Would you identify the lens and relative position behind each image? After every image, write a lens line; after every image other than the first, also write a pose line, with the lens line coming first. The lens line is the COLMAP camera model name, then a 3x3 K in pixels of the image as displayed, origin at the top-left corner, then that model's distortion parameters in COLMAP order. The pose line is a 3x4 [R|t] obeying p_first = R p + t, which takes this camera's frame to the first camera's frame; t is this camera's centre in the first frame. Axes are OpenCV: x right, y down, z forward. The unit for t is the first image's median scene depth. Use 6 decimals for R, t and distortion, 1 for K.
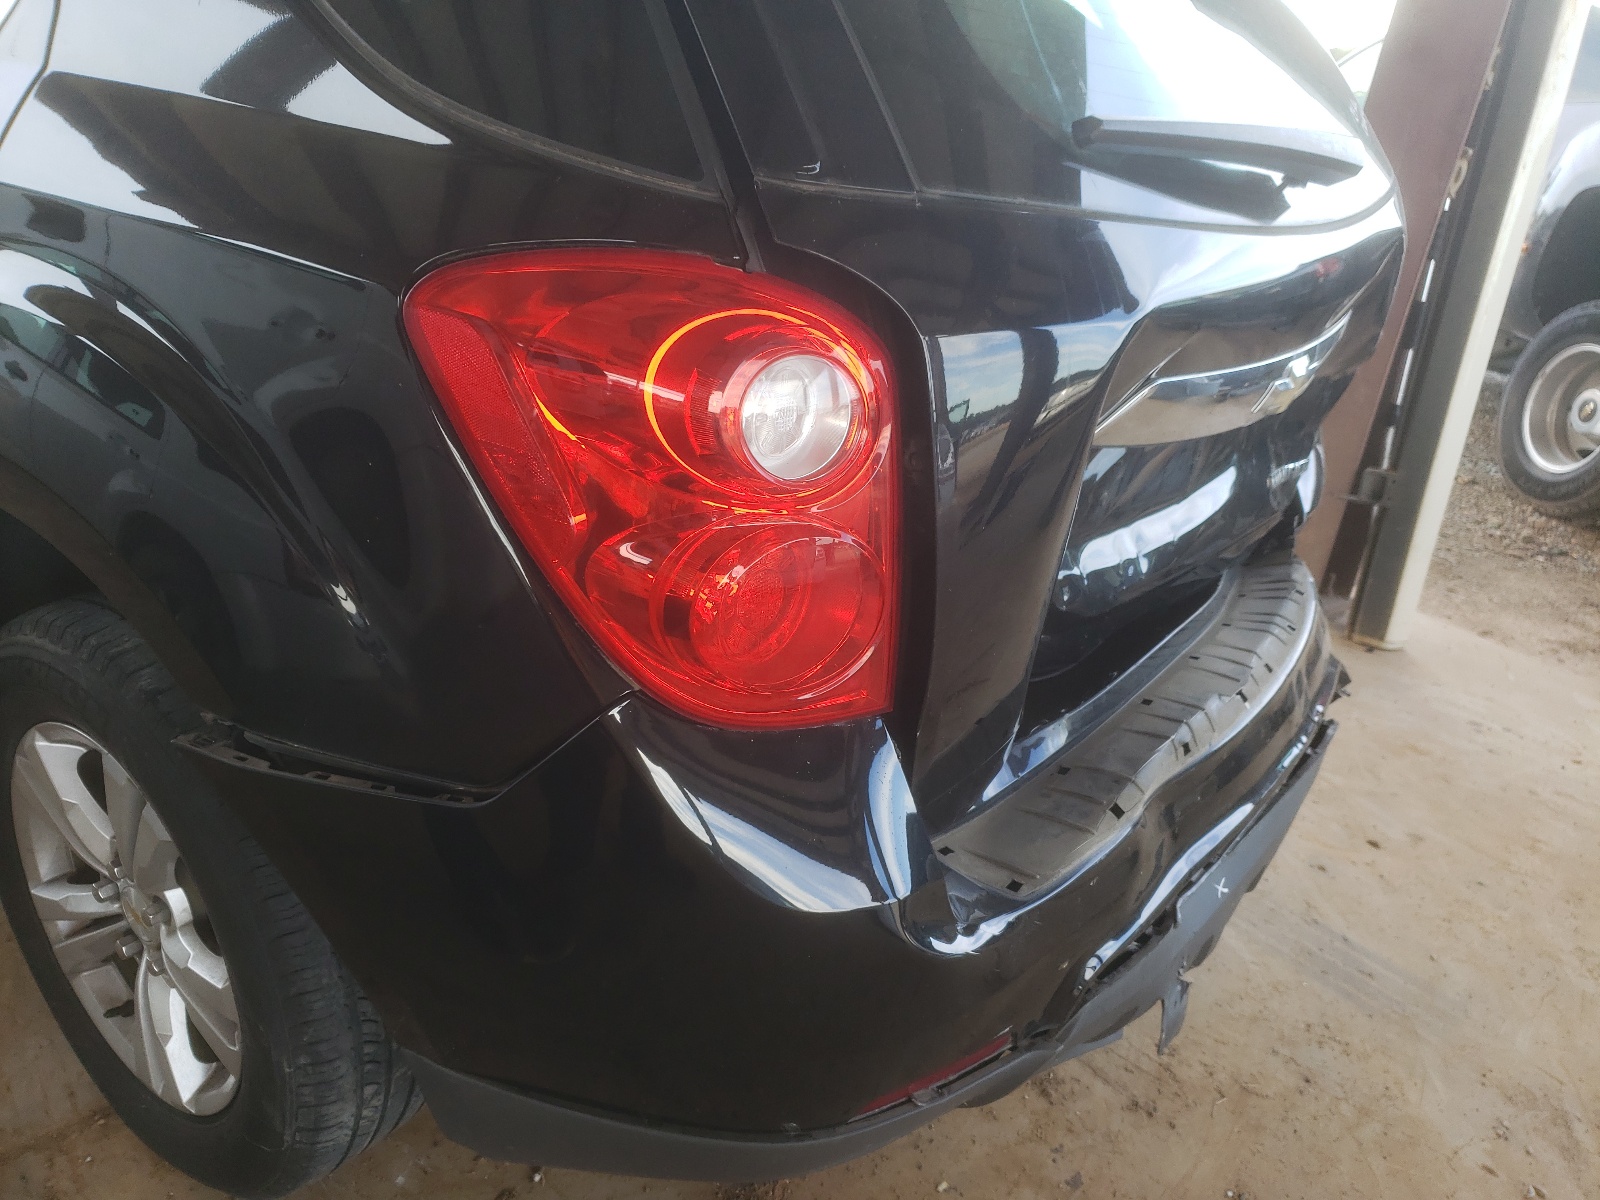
lens RADIAL K [[1193.5, 0, 754.4], [0, 1193.5, 604.3], [0, 0, 1]] dist [-0.089962, 0.143053]
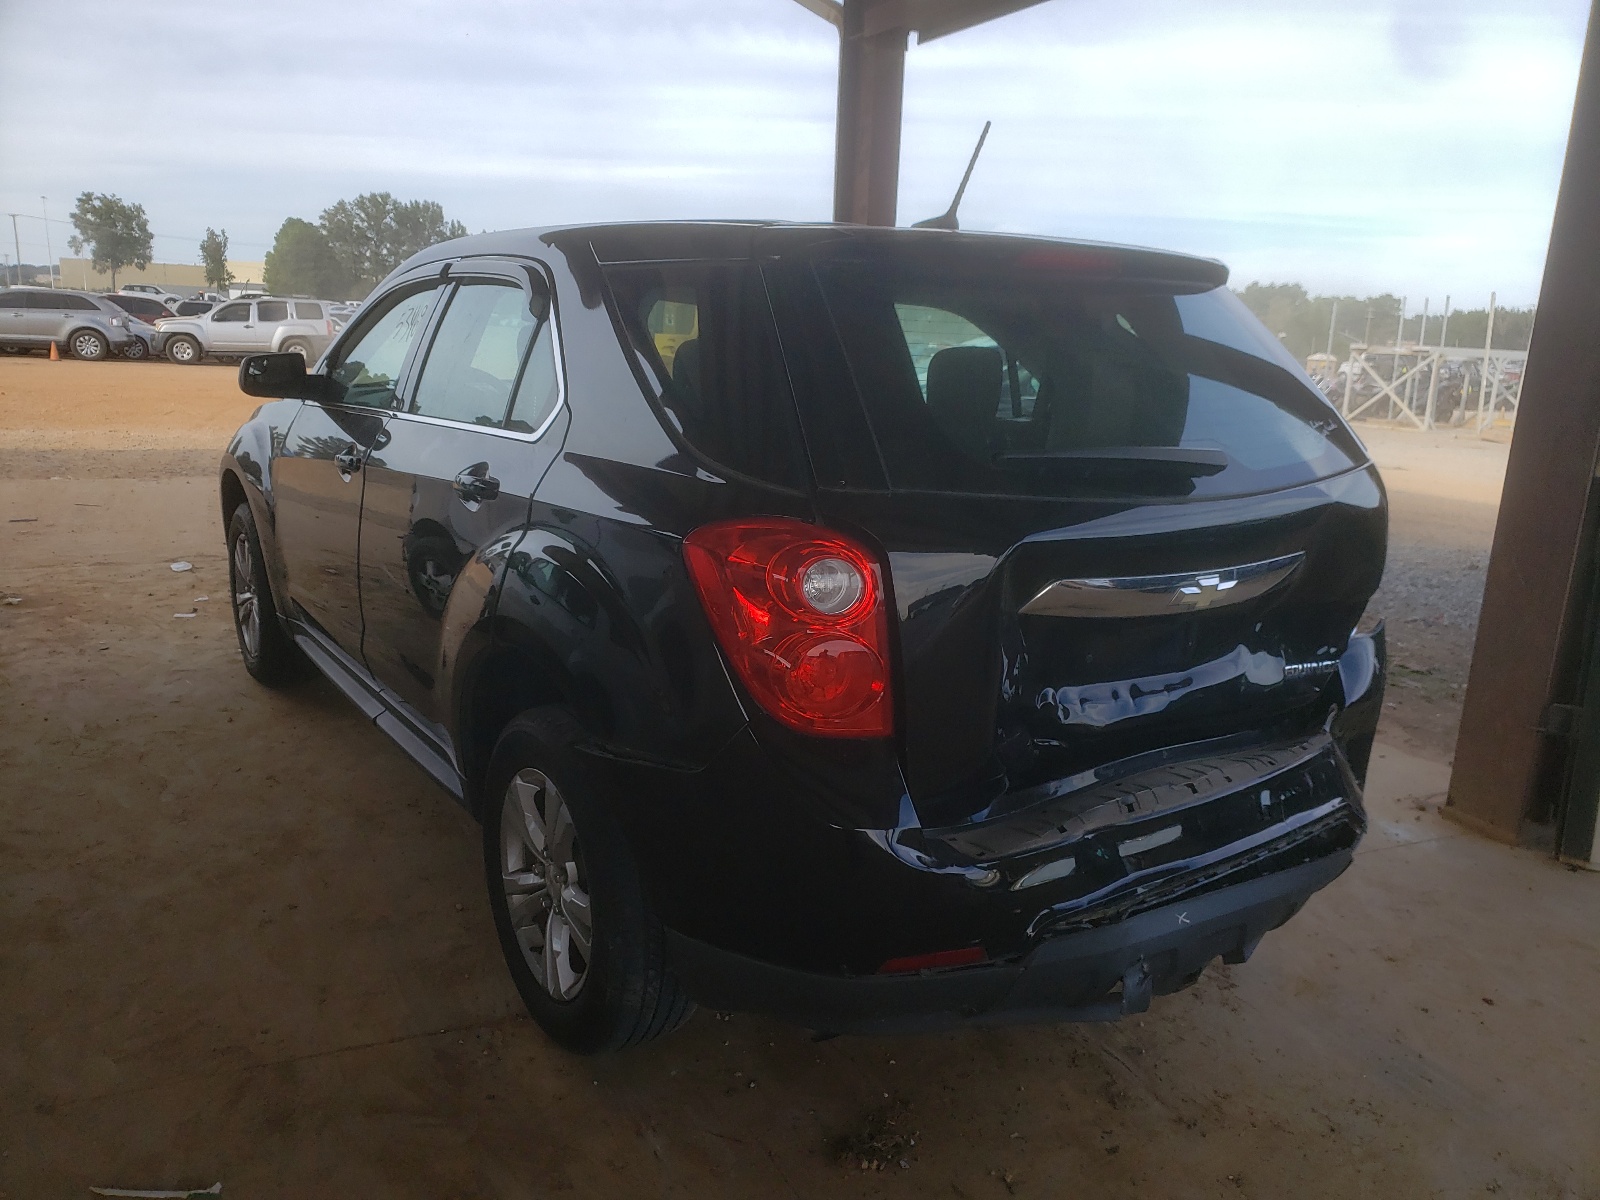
lens RADIAL K [[1208.8, 0, 800.0], [0, 1208.8, 600.0], [0, 0, 1]] dist [0.003596, 0.001925]
pose [[0.944906, -0.003776, -0.327319, 0.439189], [-0.078848, 0.967866, -0.238786, 0.253754], [0.317703, 0.251439, 0.914245, -0.675850]]
